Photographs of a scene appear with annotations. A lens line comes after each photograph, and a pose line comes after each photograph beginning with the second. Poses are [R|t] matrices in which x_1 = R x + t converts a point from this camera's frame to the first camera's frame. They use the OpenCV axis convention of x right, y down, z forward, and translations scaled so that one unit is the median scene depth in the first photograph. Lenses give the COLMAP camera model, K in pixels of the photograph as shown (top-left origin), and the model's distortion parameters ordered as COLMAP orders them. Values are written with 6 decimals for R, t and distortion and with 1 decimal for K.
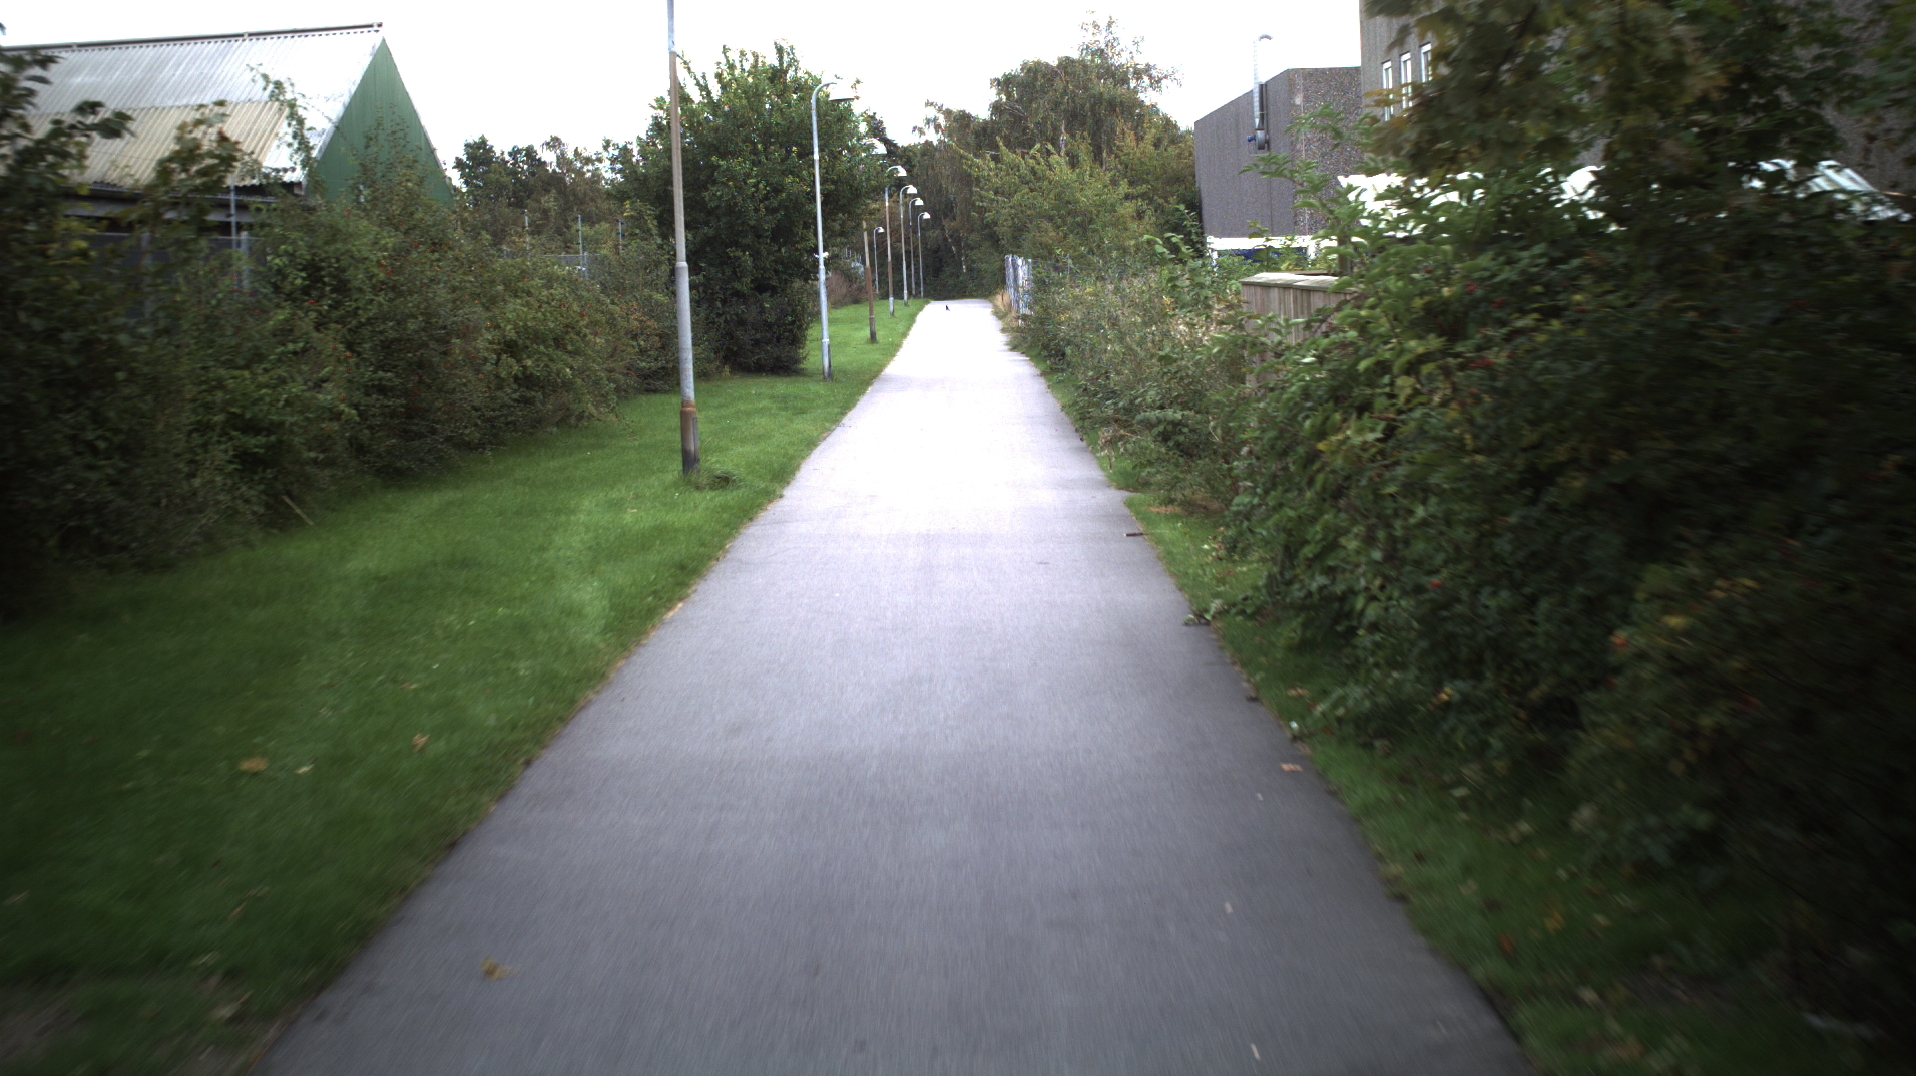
lens RADIAL K [[3472.8, 0, 958.0], [0, 3472.8, 538.0], [0, 0, 1]] dist [-0.224536, 0.038365]
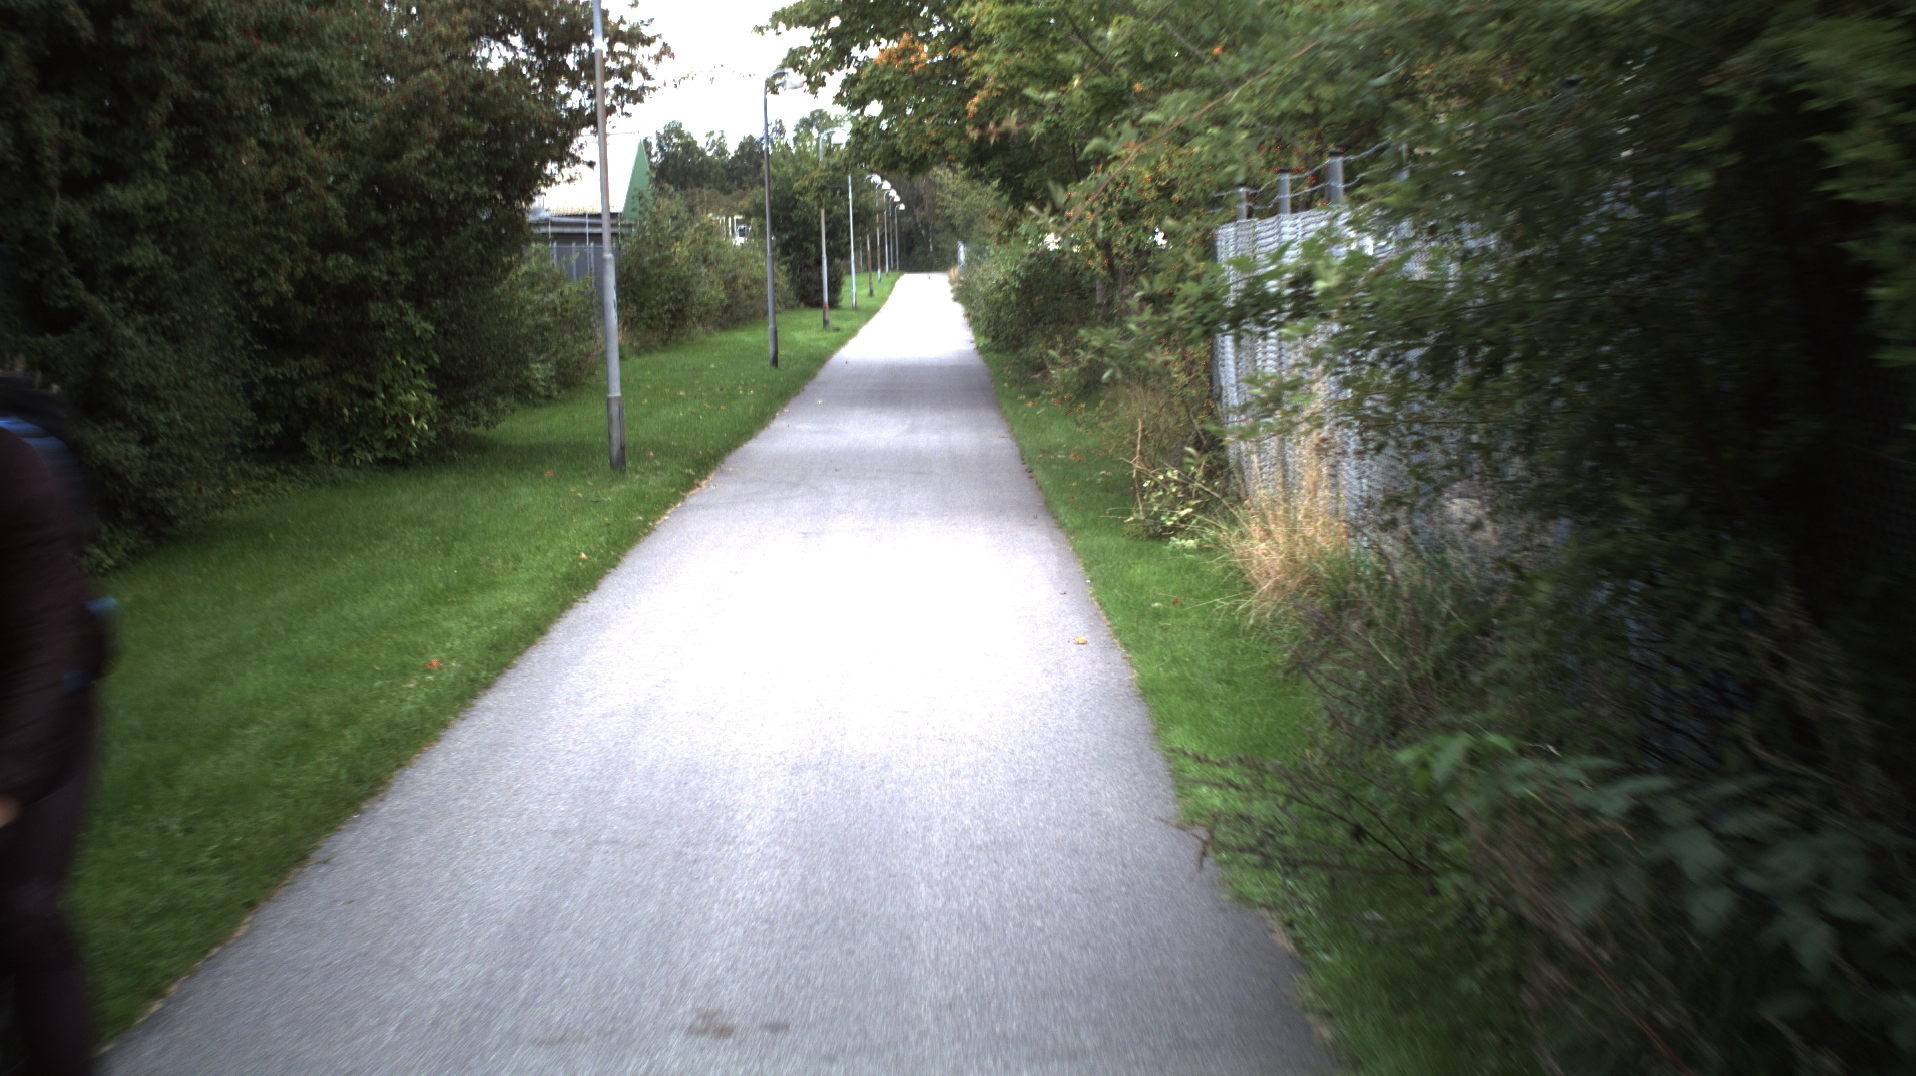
lens RADIAL K [[3472.8, 0, 958.0], [0, 3472.8, 538.0], [0, 0, 1]] dist [-0.224536, 0.038365]
pose [[0.999889, 0.011648, 0.009266, 0.001839], [-0.011713, 0.999907, 0.007013, 0.030214], [-0.009184, -0.007120, 0.999932, -0.422709]]
